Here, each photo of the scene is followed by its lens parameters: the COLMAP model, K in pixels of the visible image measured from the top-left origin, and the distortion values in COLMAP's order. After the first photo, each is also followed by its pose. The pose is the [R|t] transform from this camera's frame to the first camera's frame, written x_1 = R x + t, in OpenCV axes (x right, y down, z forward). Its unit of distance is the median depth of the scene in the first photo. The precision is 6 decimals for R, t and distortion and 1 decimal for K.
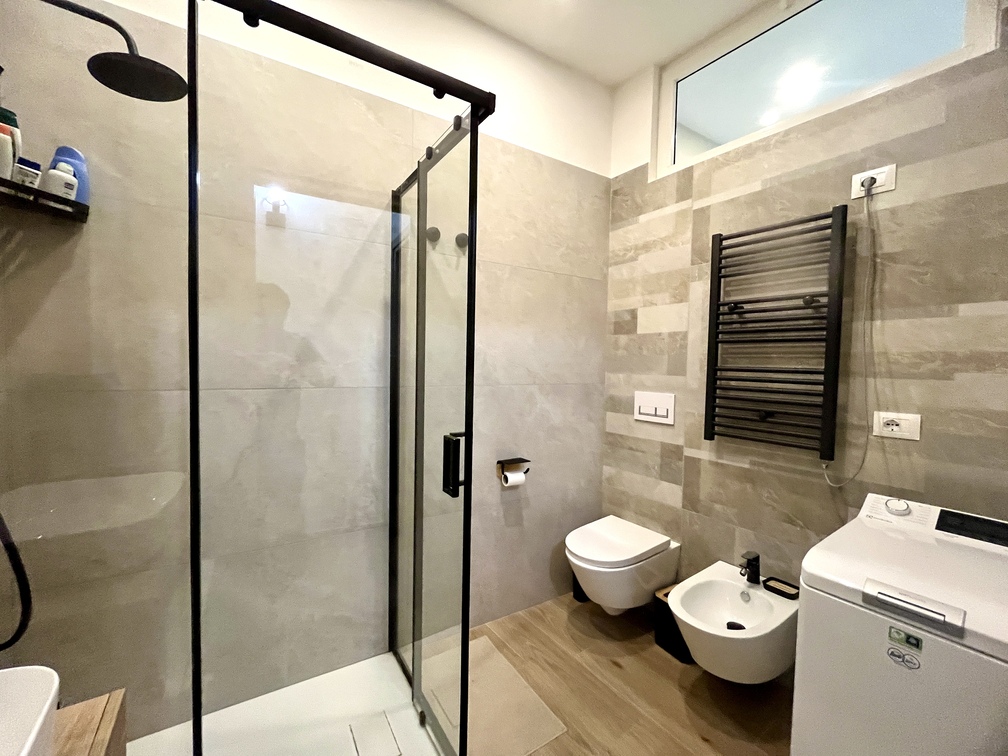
lens RADIAL K [[411.5, 0, 503.3], [0, 411.5, 376.7], [0, 0, 1]] dist [-0.001780, -0.000655]
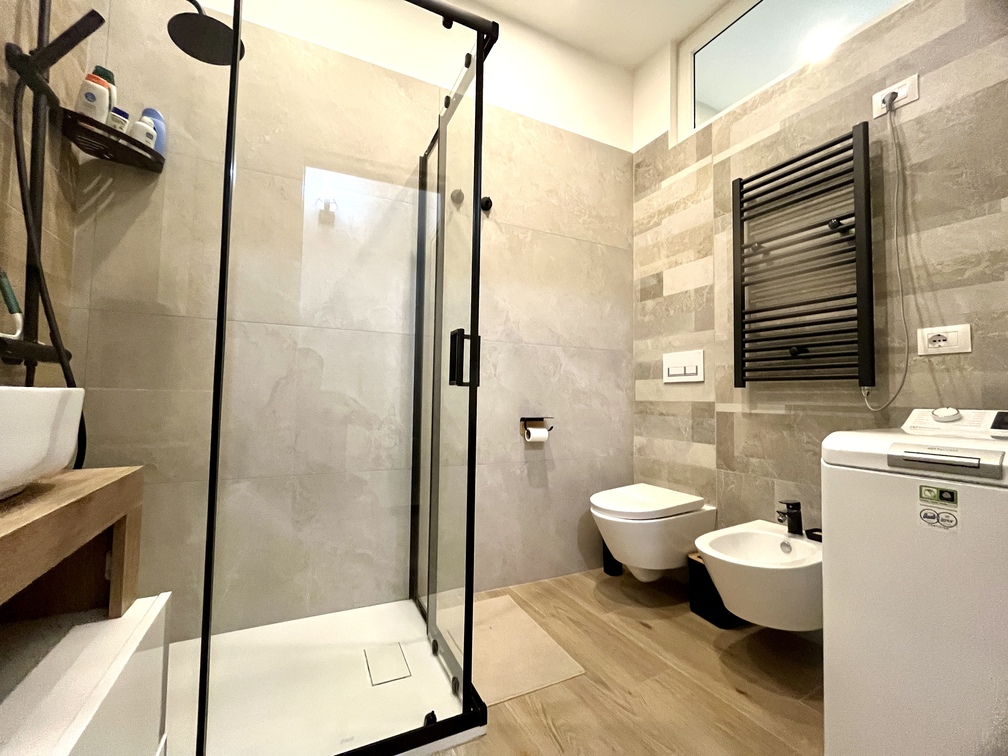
lens RADIAL K [[411.5, 0, 503.3], [0, 411.5, 376.7], [0, 0, 1]] dist [-0.001780, -0.000655]
pose [[0.993265, -0.009989, -0.115435, 0.069714], [-0.000213, 0.996118, -0.088026, 0.223189], [0.115866, 0.087458, 0.989407, -0.008809]]
